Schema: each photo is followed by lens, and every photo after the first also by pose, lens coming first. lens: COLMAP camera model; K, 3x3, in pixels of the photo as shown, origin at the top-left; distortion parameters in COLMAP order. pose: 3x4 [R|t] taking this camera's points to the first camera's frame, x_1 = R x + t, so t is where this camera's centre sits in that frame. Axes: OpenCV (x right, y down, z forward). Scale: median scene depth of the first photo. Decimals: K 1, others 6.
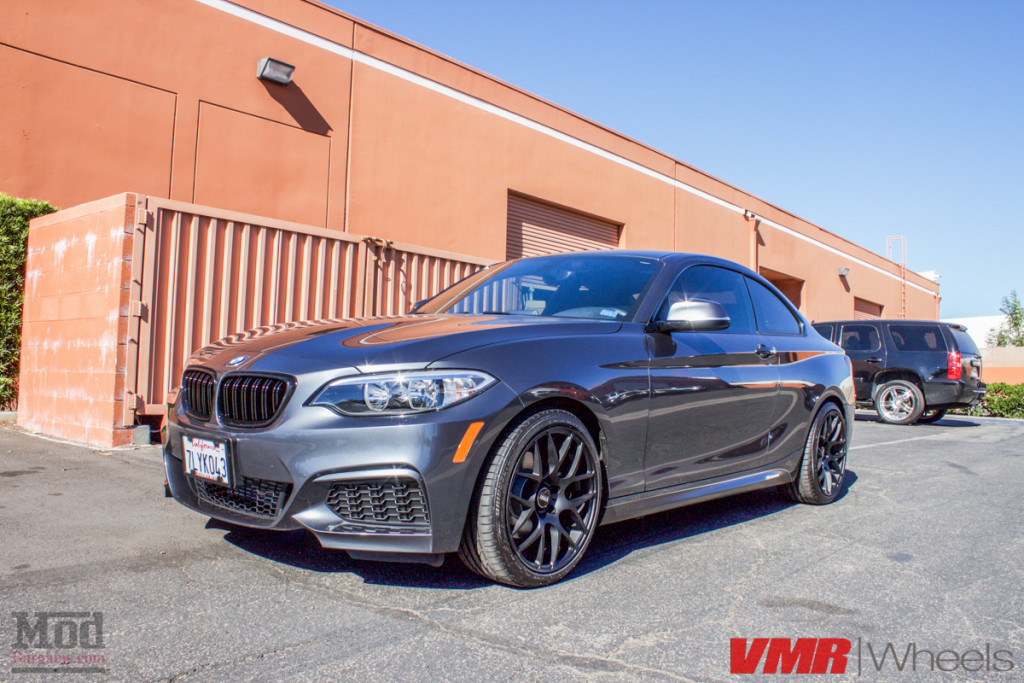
lens RADIAL K [[843.0, 0, 512.8], [0, 843.0, 341.9], [0, 0, 1]] dist [-0.125413, 0.062505]
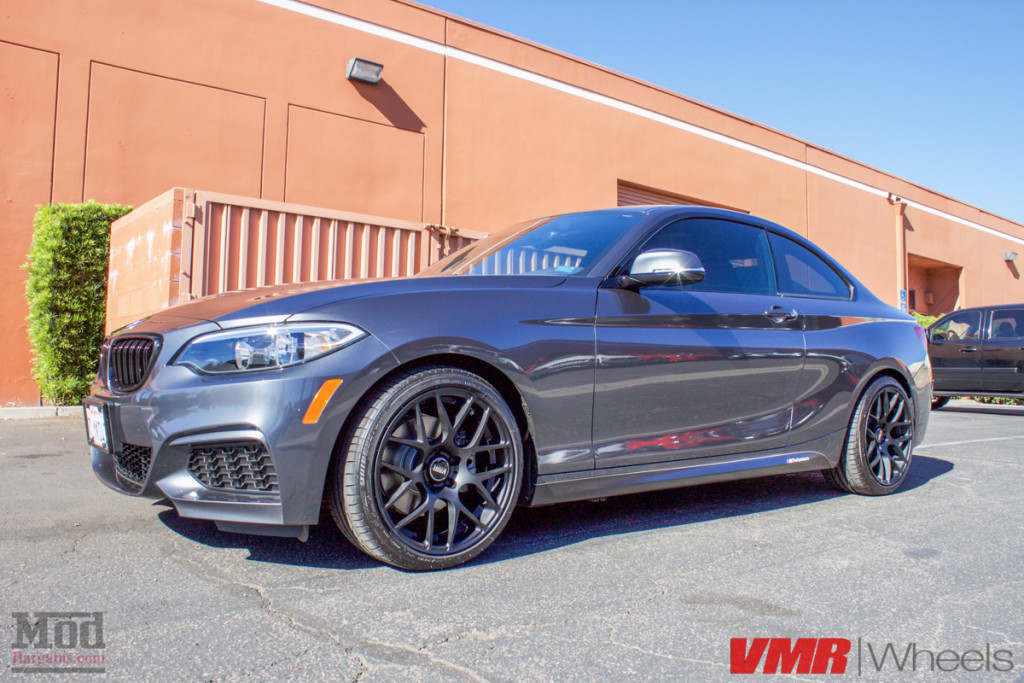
lens RADIAL K [[843.0, 0, 516.6], [0, 843.0, 341.2], [0, 0, 1]] dist [-0.125413, 0.062505]
pose [[0.982384, -0.023610, -0.185378, 0.159380], [0.022137, 0.999705, -0.010014, 0.034922], [0.185560, 0.005733, 0.982616, 0.084036]]
